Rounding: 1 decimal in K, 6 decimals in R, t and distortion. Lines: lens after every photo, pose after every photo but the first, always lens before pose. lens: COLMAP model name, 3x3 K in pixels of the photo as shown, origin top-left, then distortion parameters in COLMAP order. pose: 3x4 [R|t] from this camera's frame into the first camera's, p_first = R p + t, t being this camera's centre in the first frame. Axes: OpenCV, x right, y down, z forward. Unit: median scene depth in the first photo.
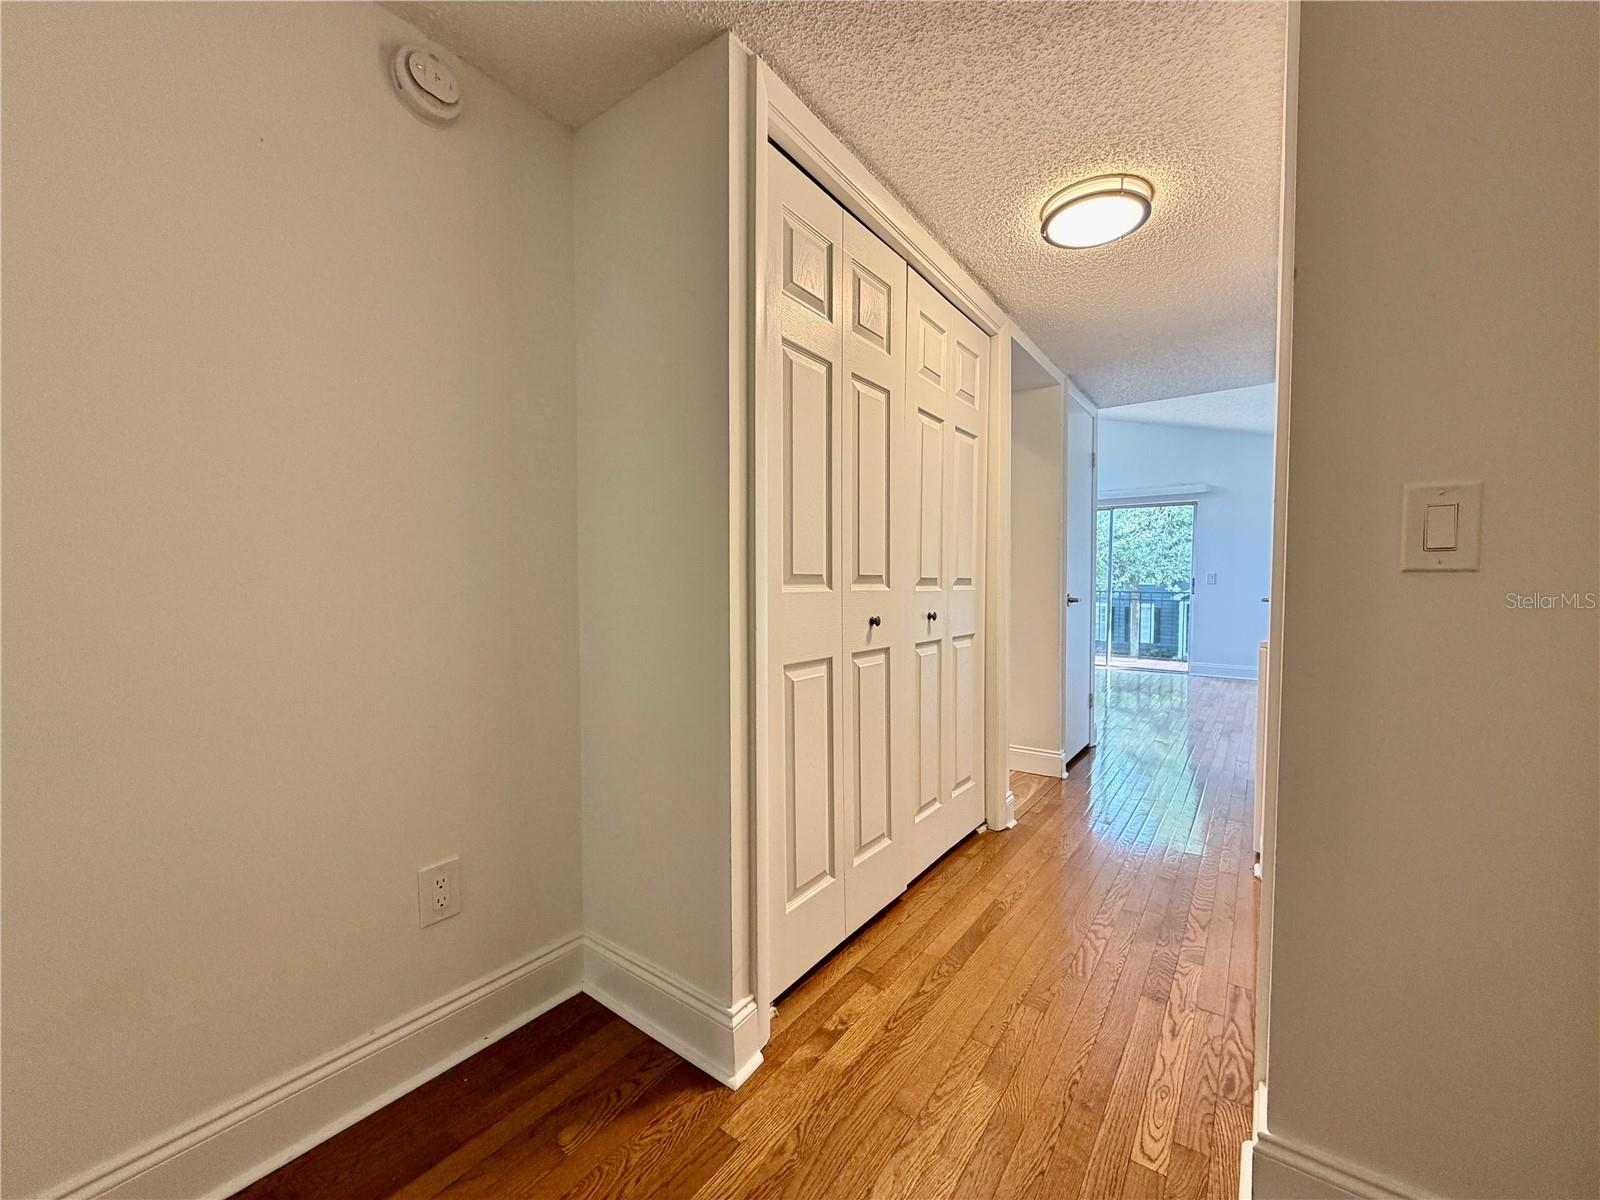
lens RADIAL K [[638.5, 0, 797.3], [0, 638.5, 601.6], [0, 0, 1]] dist [0.000602, -0.000411]
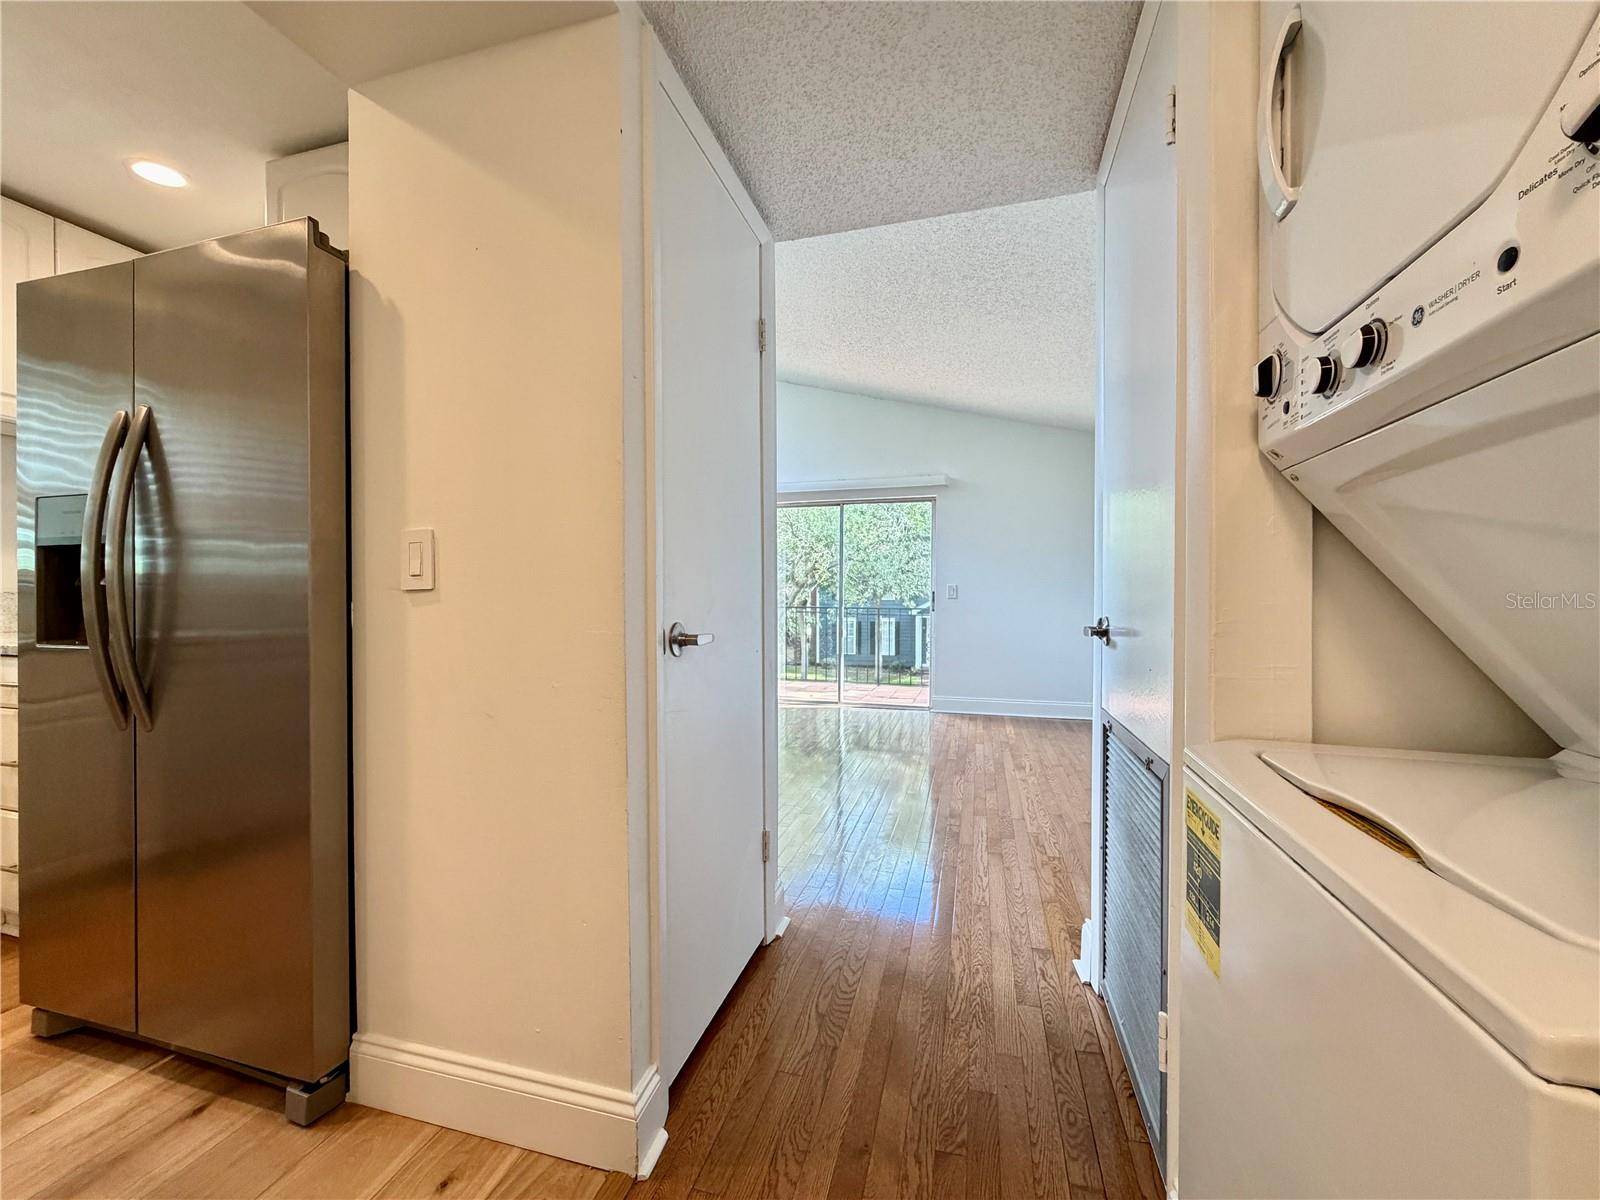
lens RADIAL K [[638.5, 0, 797.3], [0, 638.5, 601.6], [0, 0, 1]] dist [0.000602, -0.000411]
pose [[0.936749, -0.005961, 0.349951, 0.082622], [0.015041, 0.999617, -0.023236, -0.003561], [-0.349678, 0.027030, 0.936480, 0.142273]]
